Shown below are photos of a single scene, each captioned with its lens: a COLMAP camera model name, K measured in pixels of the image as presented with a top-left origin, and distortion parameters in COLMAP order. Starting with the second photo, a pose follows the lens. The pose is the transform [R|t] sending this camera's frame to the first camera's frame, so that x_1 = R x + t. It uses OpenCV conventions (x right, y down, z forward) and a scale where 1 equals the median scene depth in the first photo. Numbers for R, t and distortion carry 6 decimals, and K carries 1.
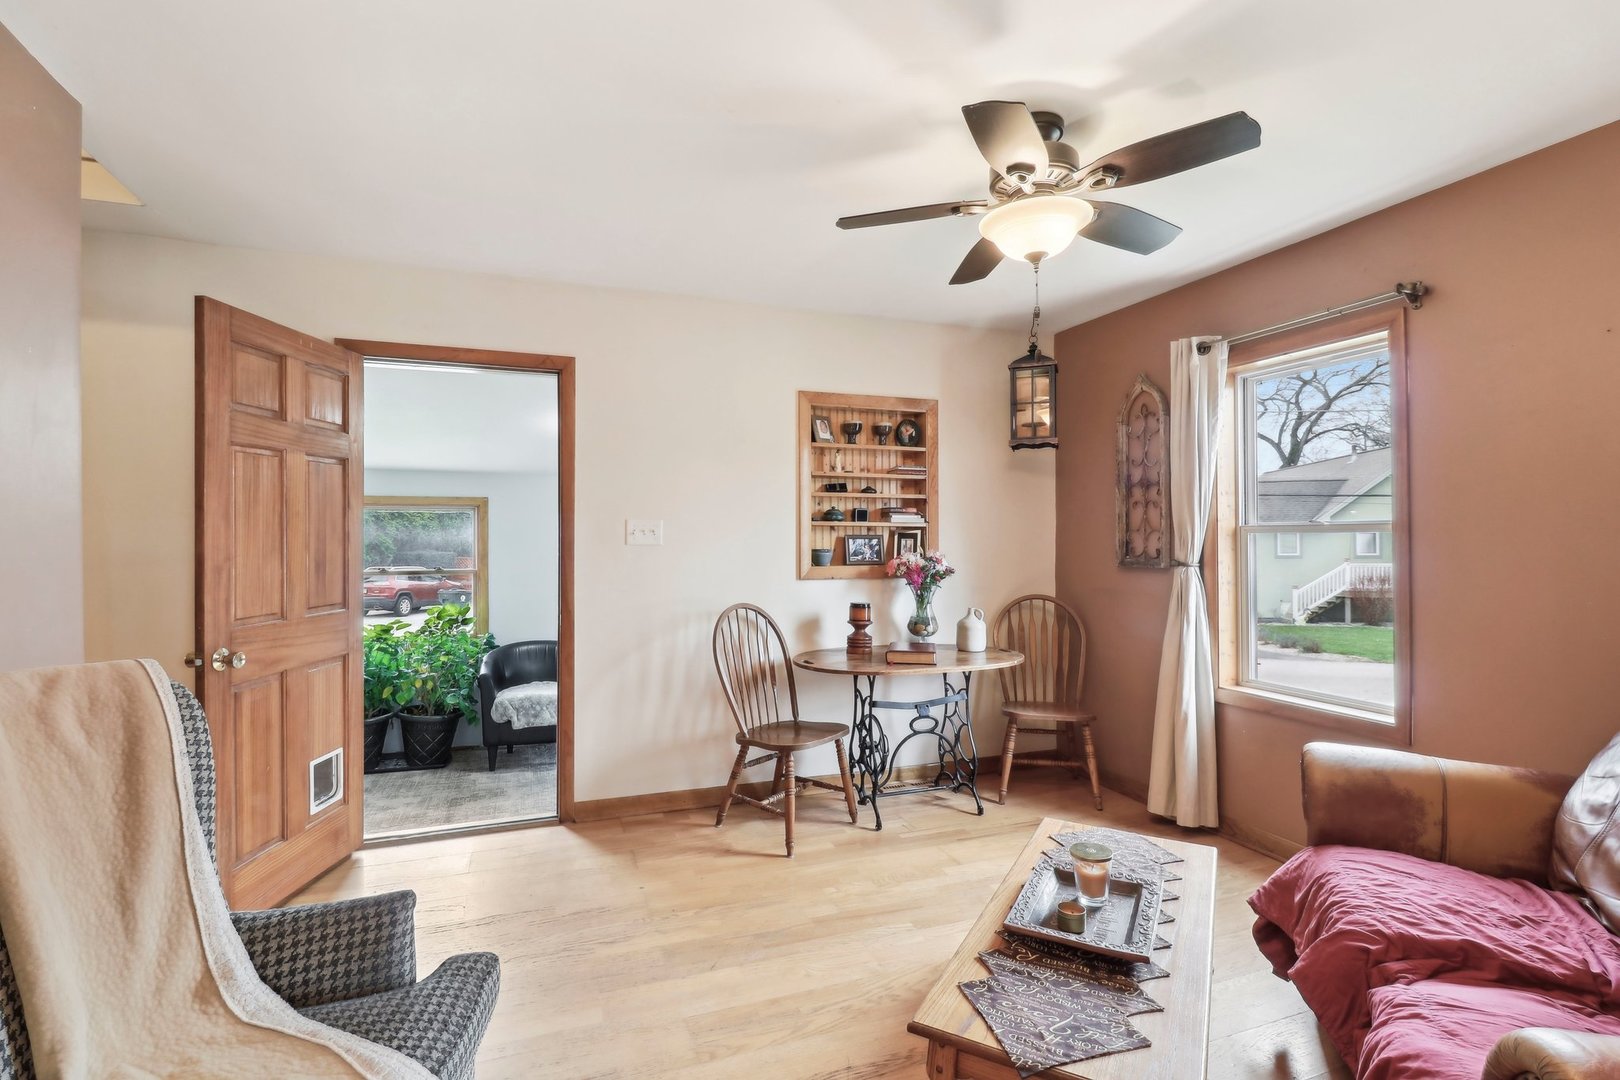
lens RADIAL K [[781.6, 0, 814.6], [0, 781.6, 535.0], [0, 0, 1]] dist [0.002555, -0.004427]
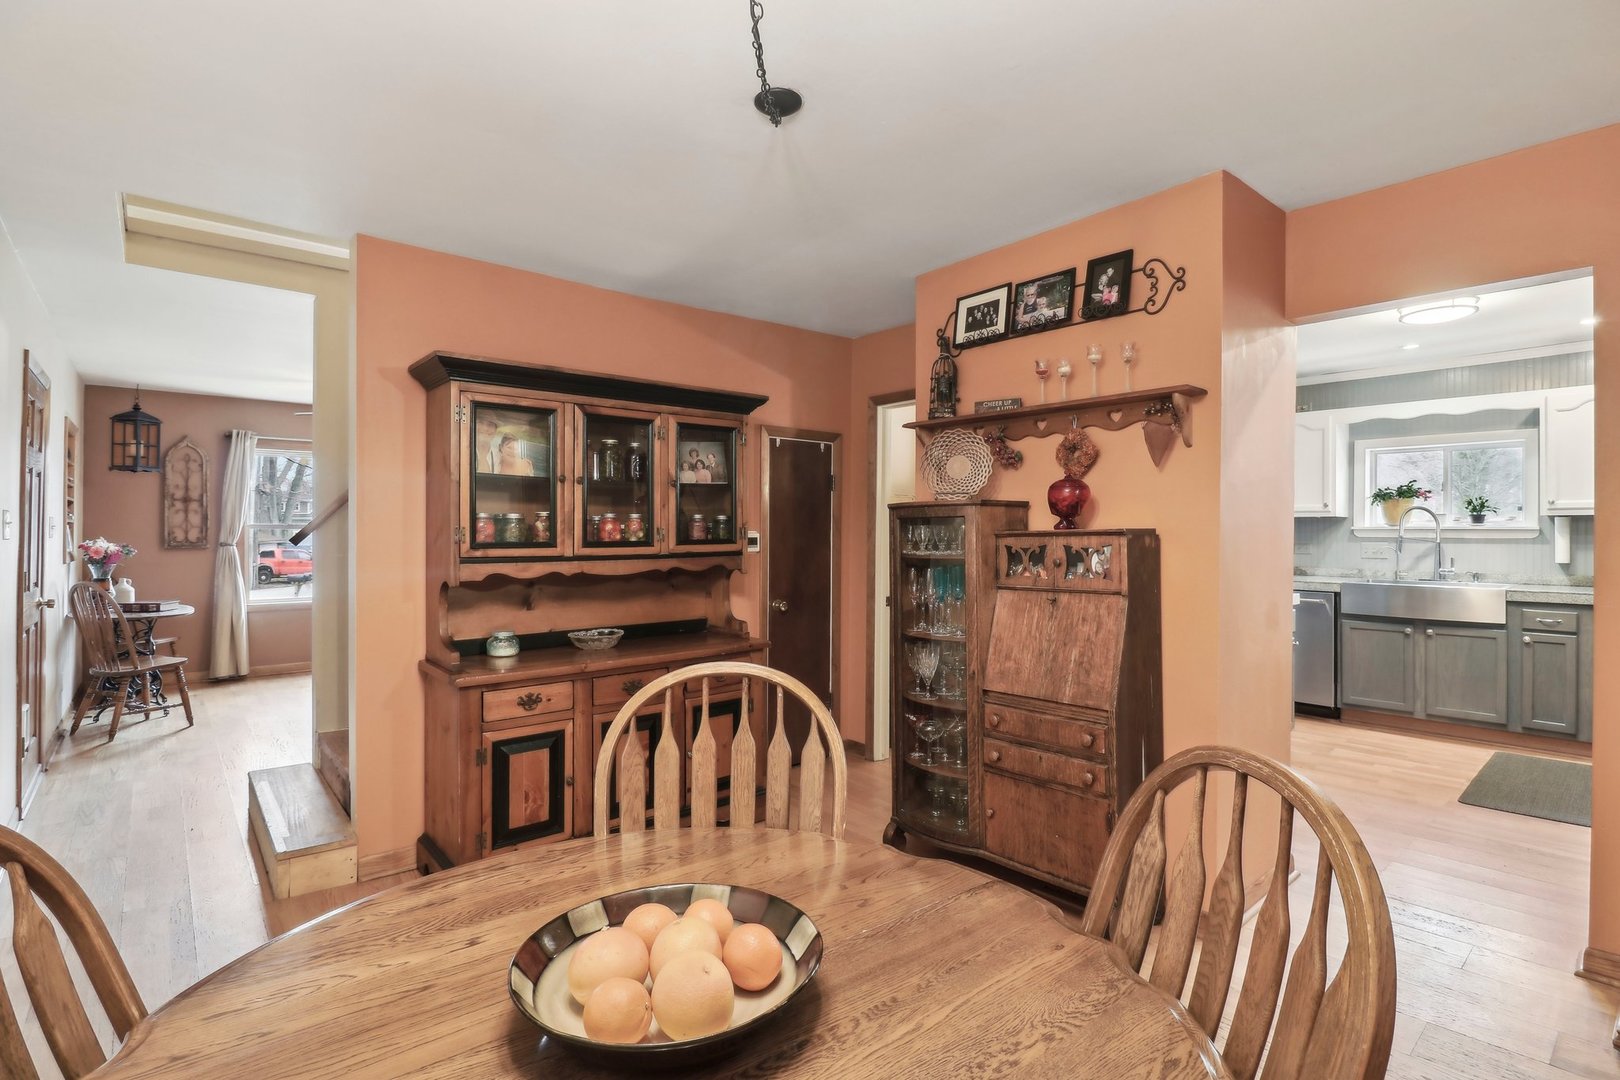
lens RADIAL K [[781.6, 0, 812.2], [0, 781.6, 535.6], [0, 0, 1]] dist [0.002555, -0.004427]
pose [[-0.327389, -0.009552, 0.944842, -1.819717], [-0.006793, 0.999947, 0.007756, -0.010199], [-0.944865, -0.003879, -0.327436, 0.273408]]
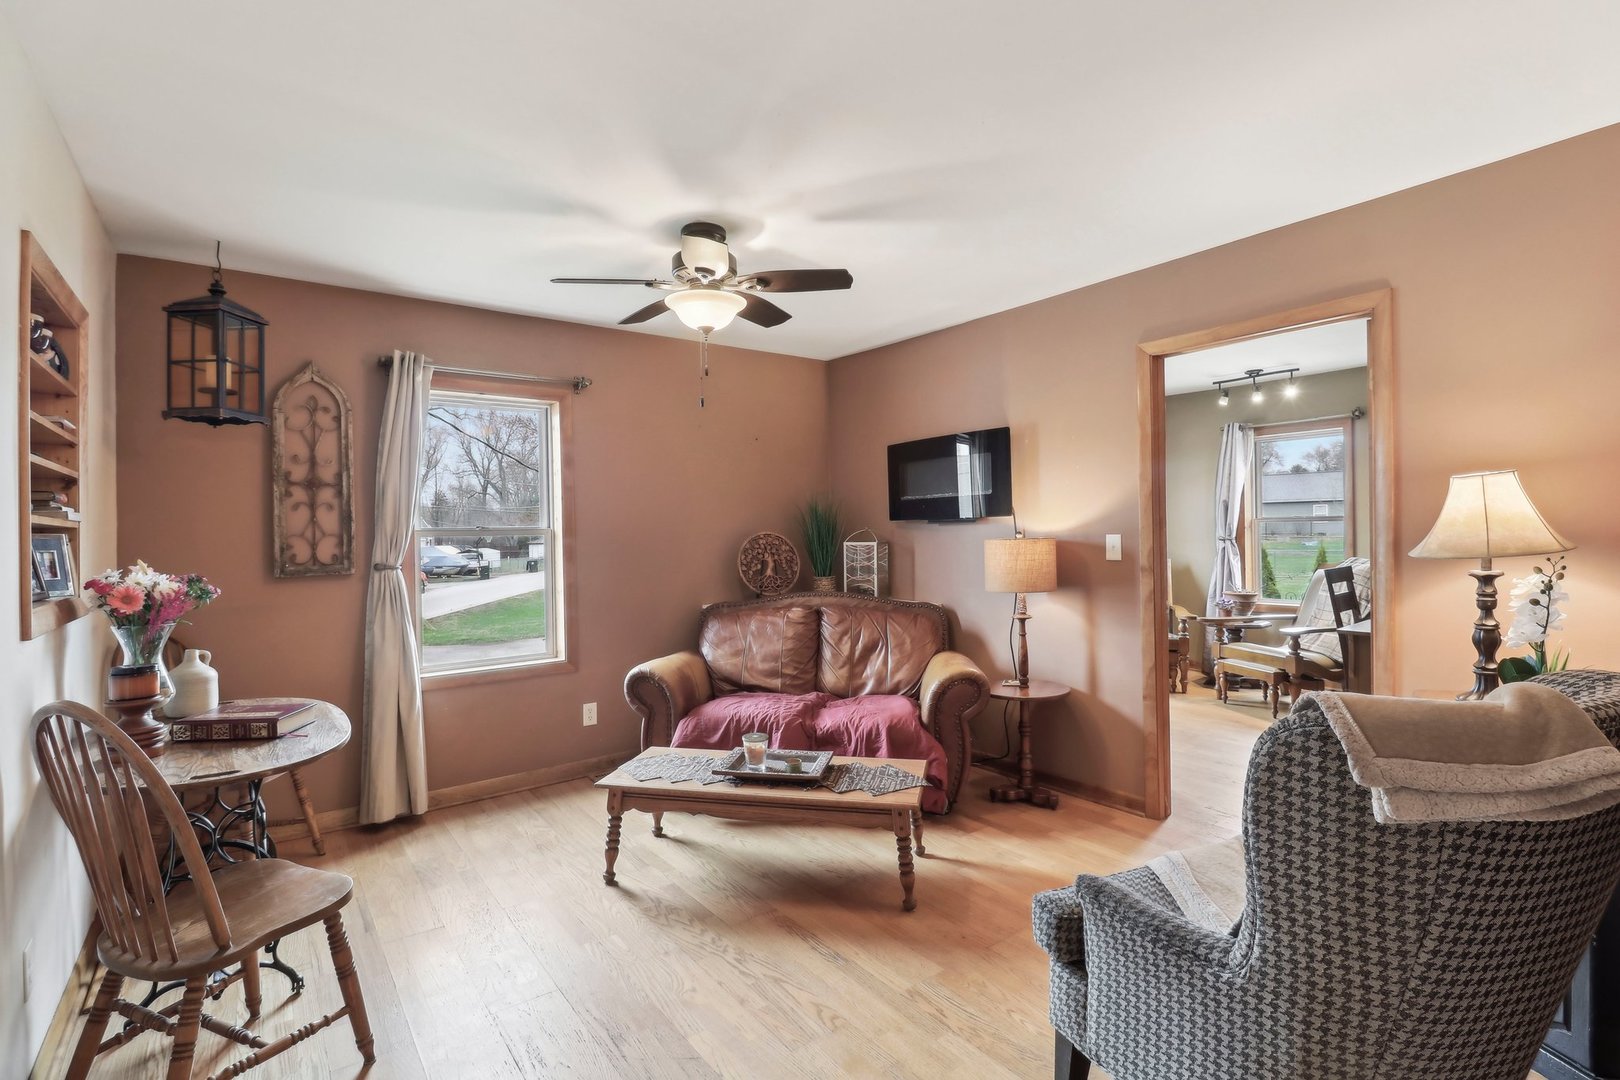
lens RADIAL K [[750.7, 0, 818.7], [0, 750.7, 533.0], [0, 0, 1]] dist [-0.000539, -0.000027]
pose [[-0.284835, 0.001454, 0.958576, -0.636819], [0.014907, 0.999885, 0.002913, -0.002233], [-0.958461, 0.015119, -0.284824, 0.740437]]
